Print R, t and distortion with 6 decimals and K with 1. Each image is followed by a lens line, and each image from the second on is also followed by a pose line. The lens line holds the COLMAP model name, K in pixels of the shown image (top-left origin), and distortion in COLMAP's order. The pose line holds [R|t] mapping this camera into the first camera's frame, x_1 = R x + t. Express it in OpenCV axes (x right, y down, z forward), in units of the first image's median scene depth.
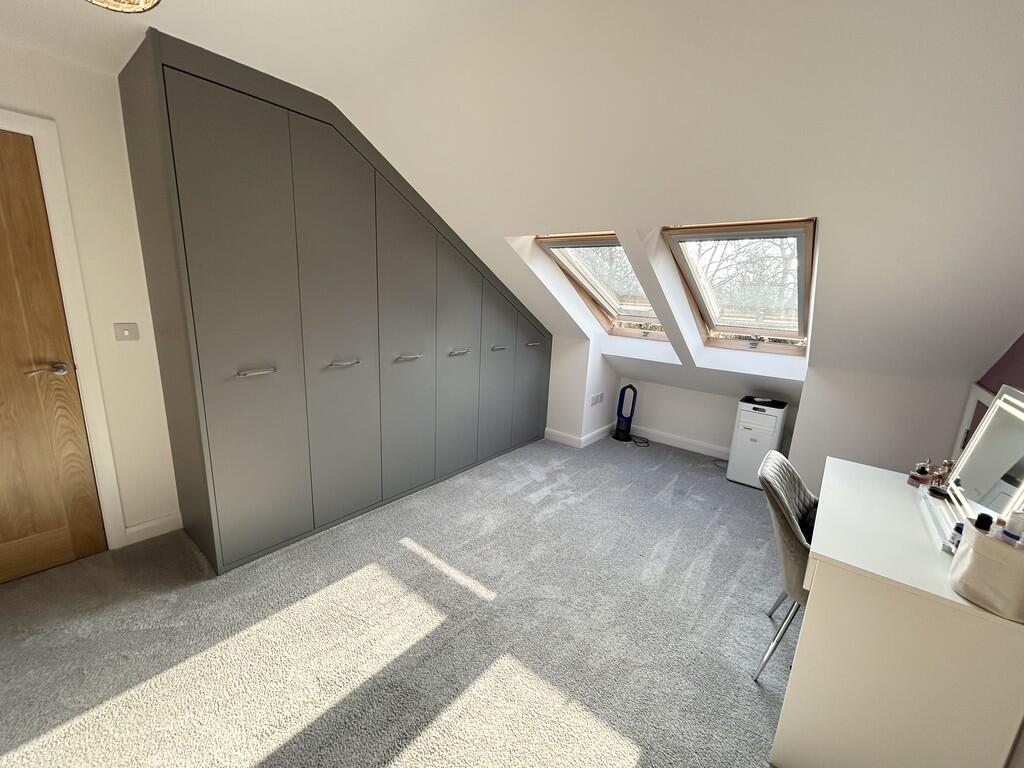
lens RADIAL K [[409.0, 0, 508.3], [0, 409.0, 382.1], [0, 0, 1]] dist [0.003201, -0.000579]
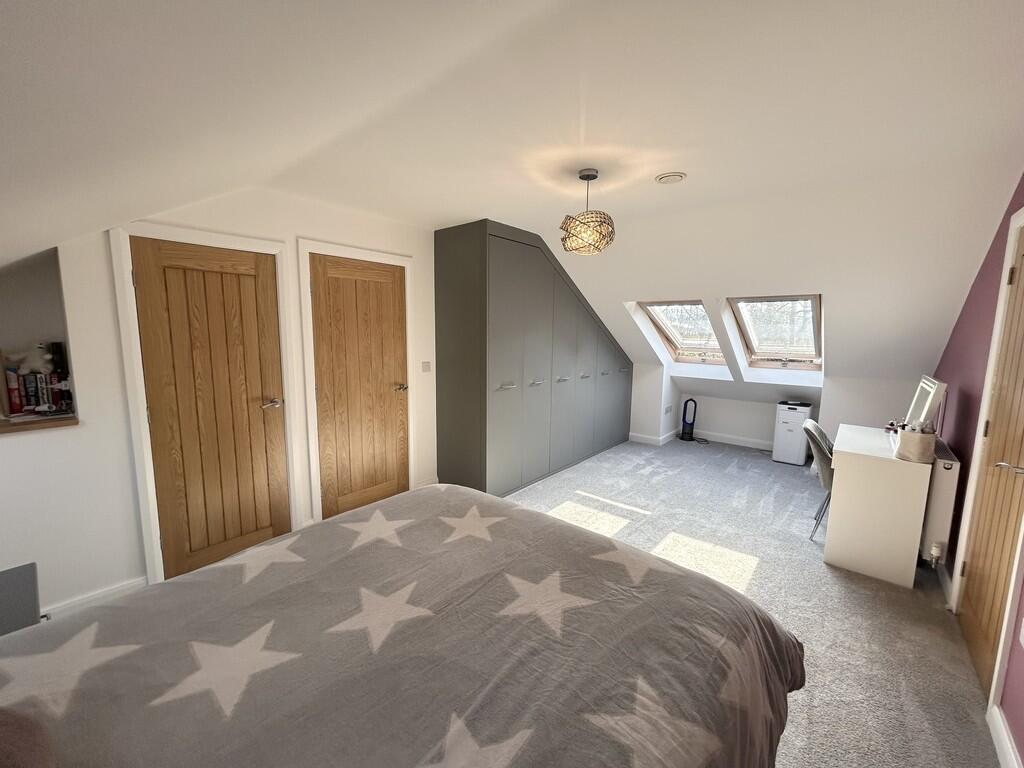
lens RADIAL K [[409.0, 0, 511.4], [0, 409.0, 383.4], [0, 0, 1]] dist [0.003201, -0.000579]
pose [[0.999275, -0.032665, -0.019566, -0.356029], [0.030901, 0.995945, -0.084496, 0.070996], [0.022247, 0.083830, 0.996232, -0.480356]]
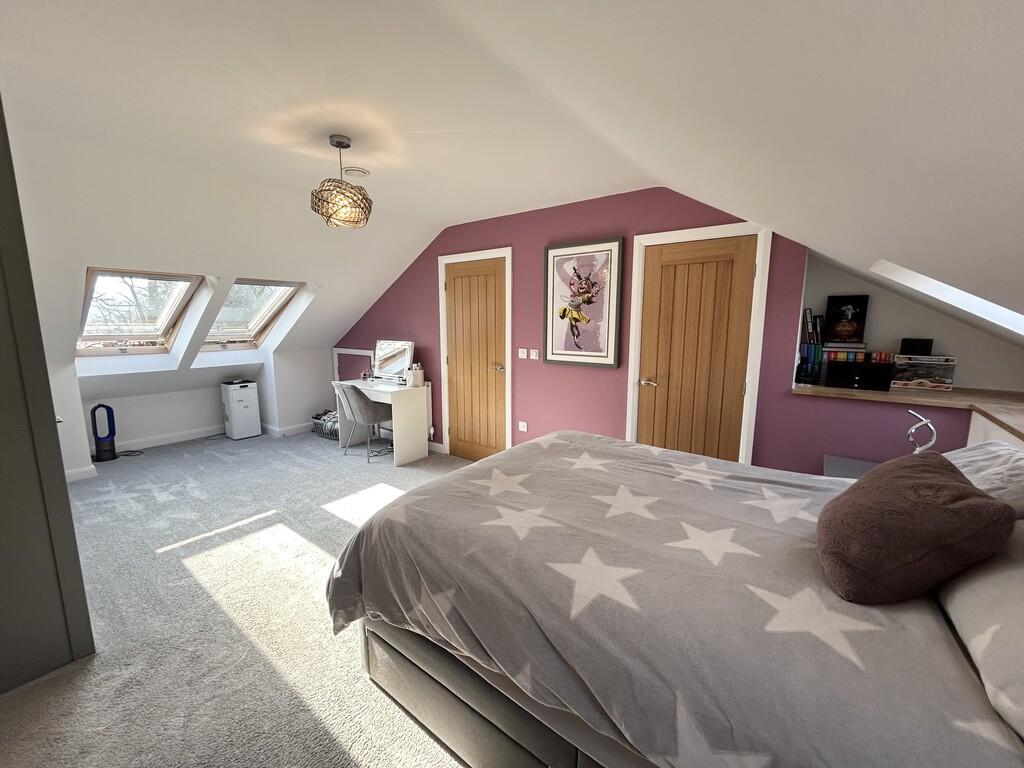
lens RADIAL K [[409.0, 0, 508.7], [0, 409.0, 383.9], [0, 0, 1]] dist [0.003201, -0.000579]
pose [[-0.036234, -0.198041, 0.979524, -0.957947], [0.209980, 0.956778, 0.201209, -0.043980], [-0.977034, 0.212971, 0.006917, 0.005143]]
